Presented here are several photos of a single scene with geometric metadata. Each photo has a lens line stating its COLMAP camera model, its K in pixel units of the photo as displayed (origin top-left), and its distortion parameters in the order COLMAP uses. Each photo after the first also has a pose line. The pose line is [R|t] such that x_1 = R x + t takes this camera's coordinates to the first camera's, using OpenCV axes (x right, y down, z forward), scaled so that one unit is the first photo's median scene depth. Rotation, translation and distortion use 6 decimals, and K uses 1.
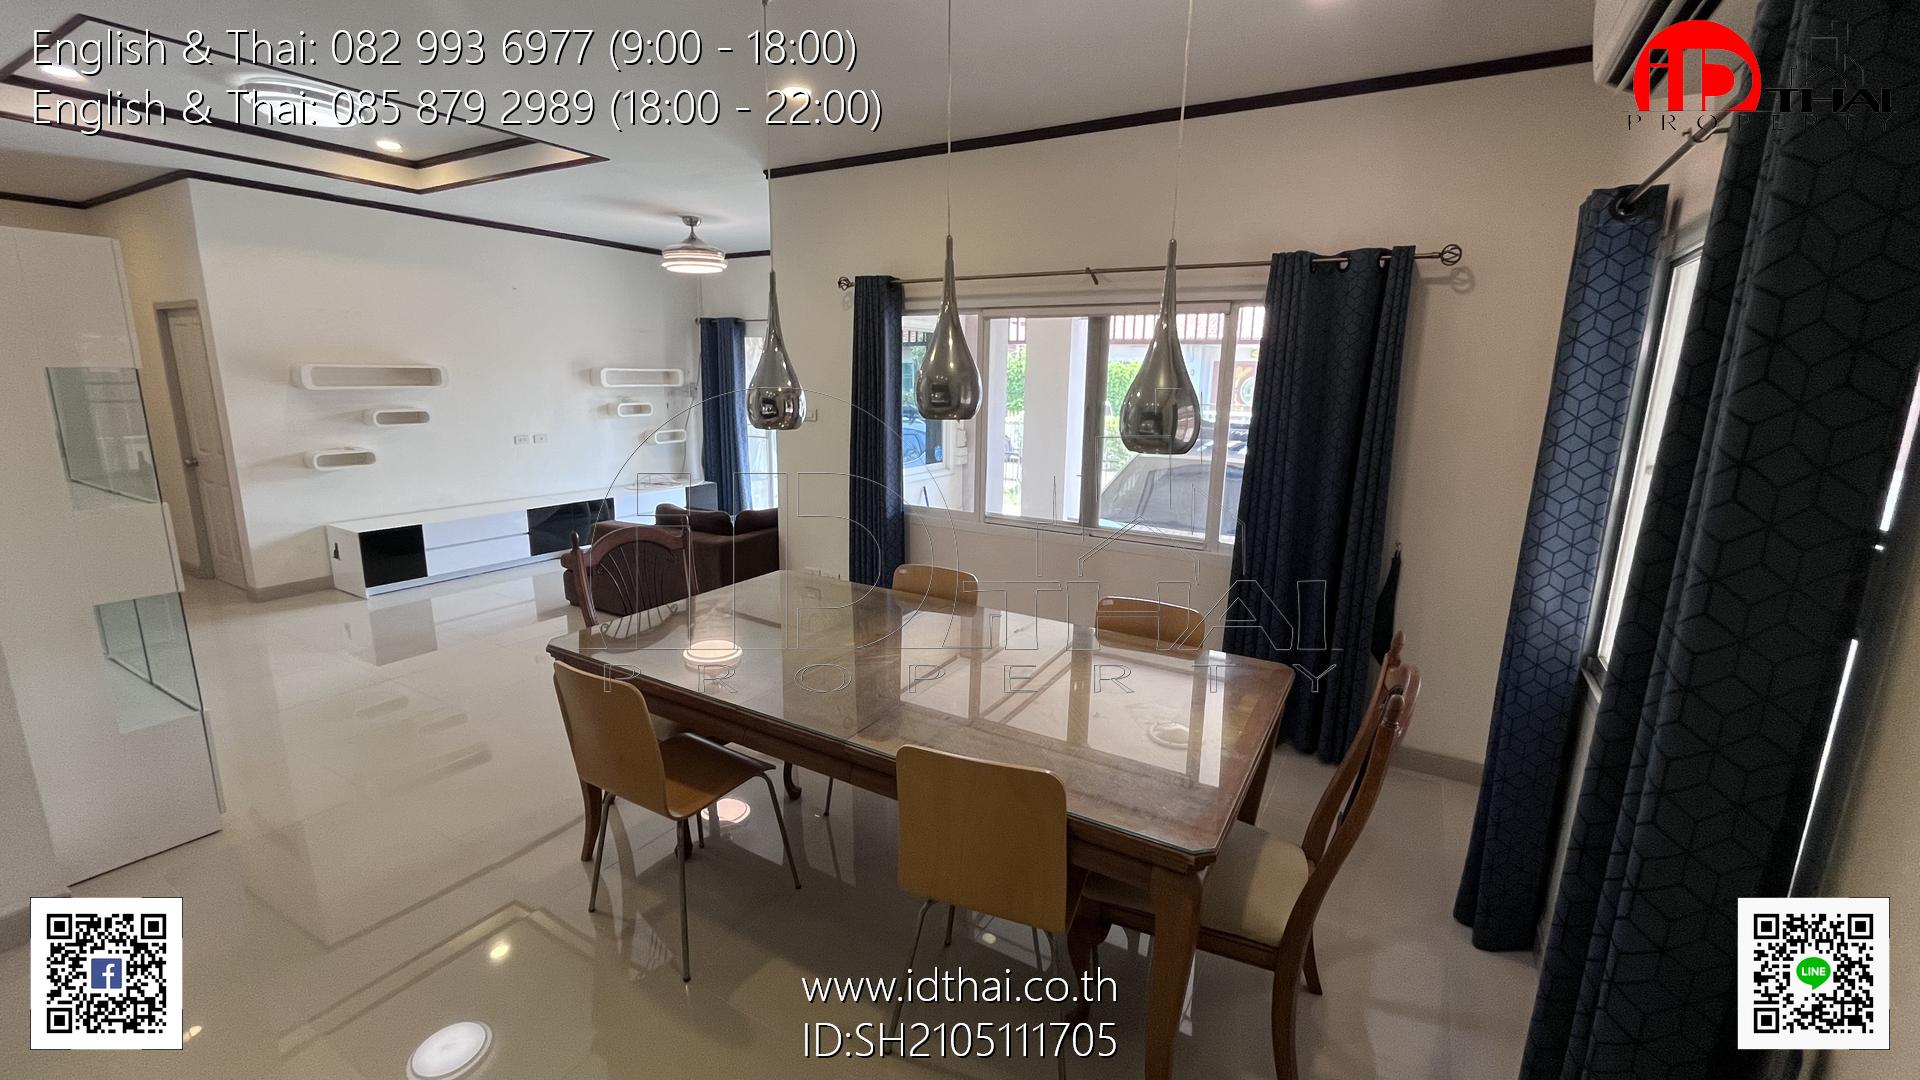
lens RADIAL K [[778.9, 0, 967.2], [0, 778.9, 532.6], [0, 0, 1]] dist [-0.004656, -0.000106]
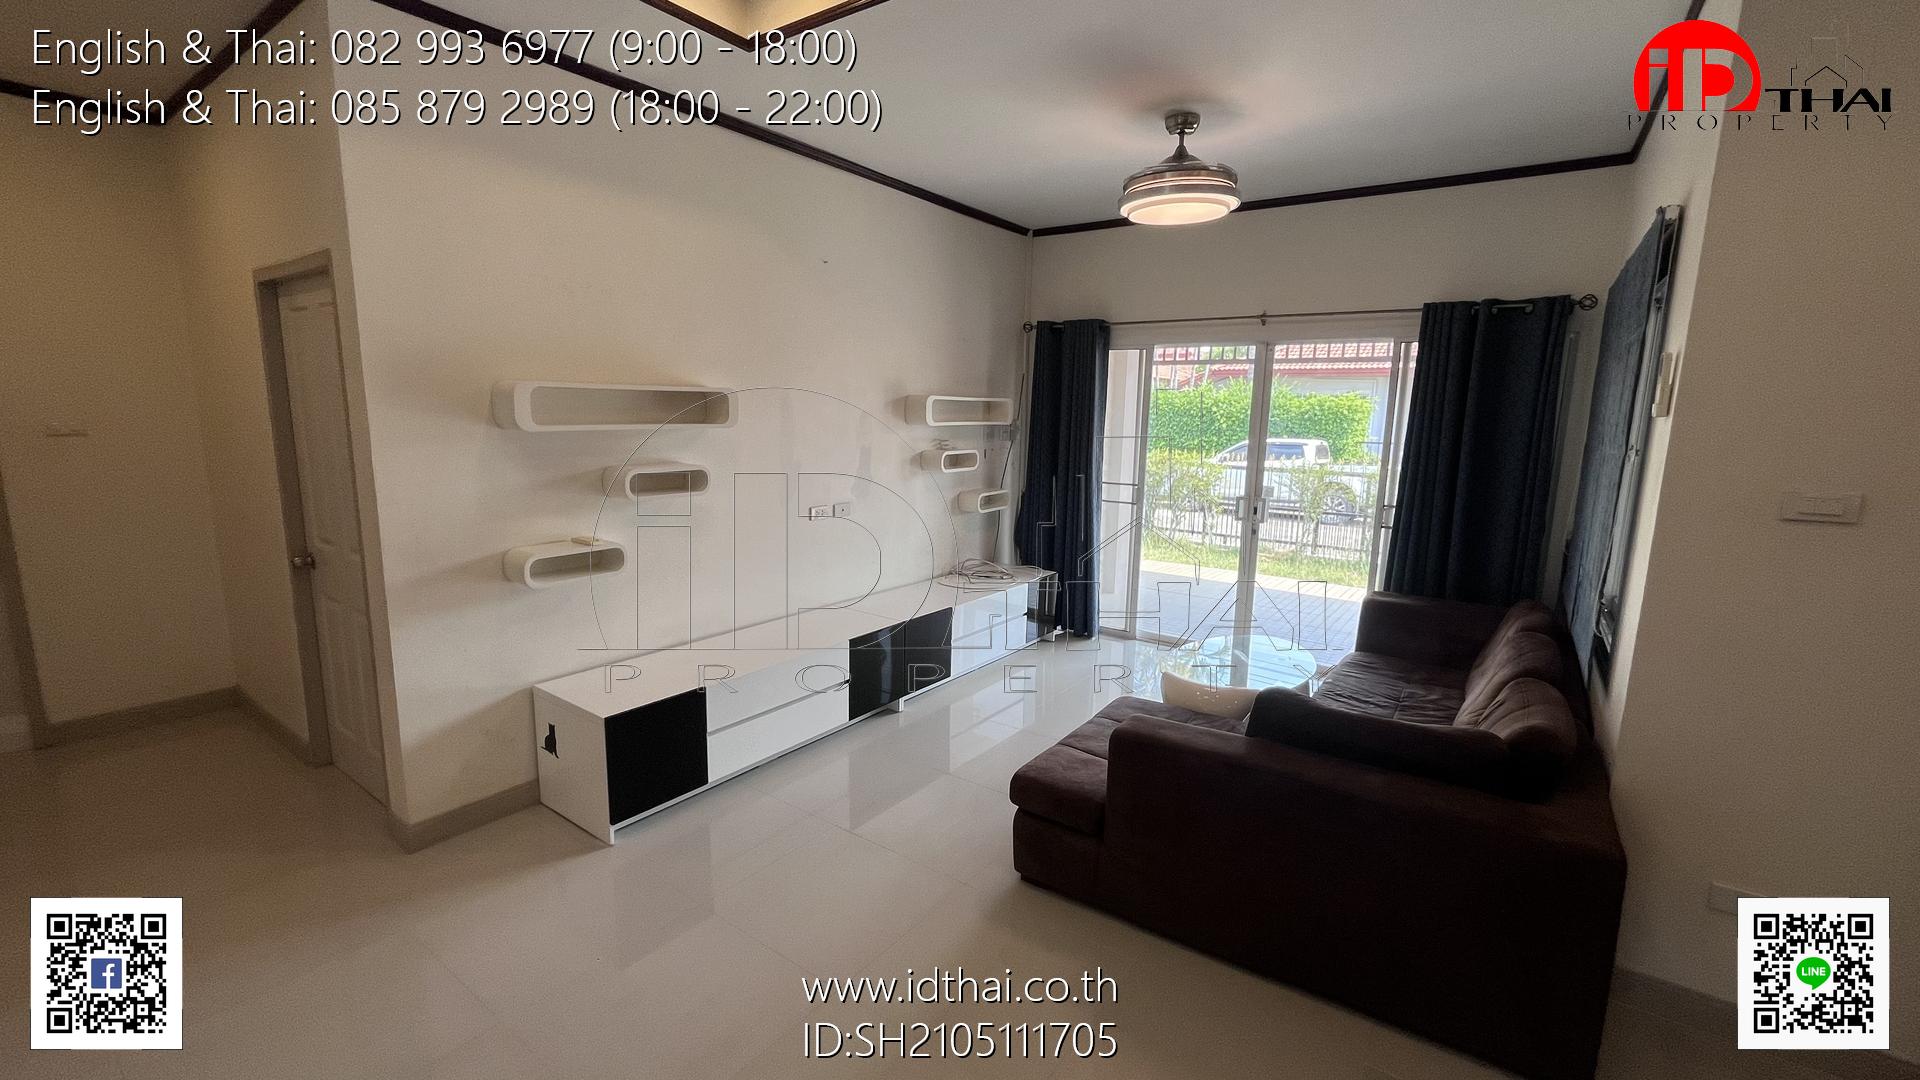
lens RADIAL K [[778.9, 0, 960.1], [0, 778.9, 529.9], [0, 0, 1]] dist [-0.004656, -0.000106]
pose [[0.996114, 0.008223, -0.087691, -0.484432], [-0.012902, 0.998515, -0.052930, -0.090045], [0.087126, 0.053856, 0.994741, 0.486833]]
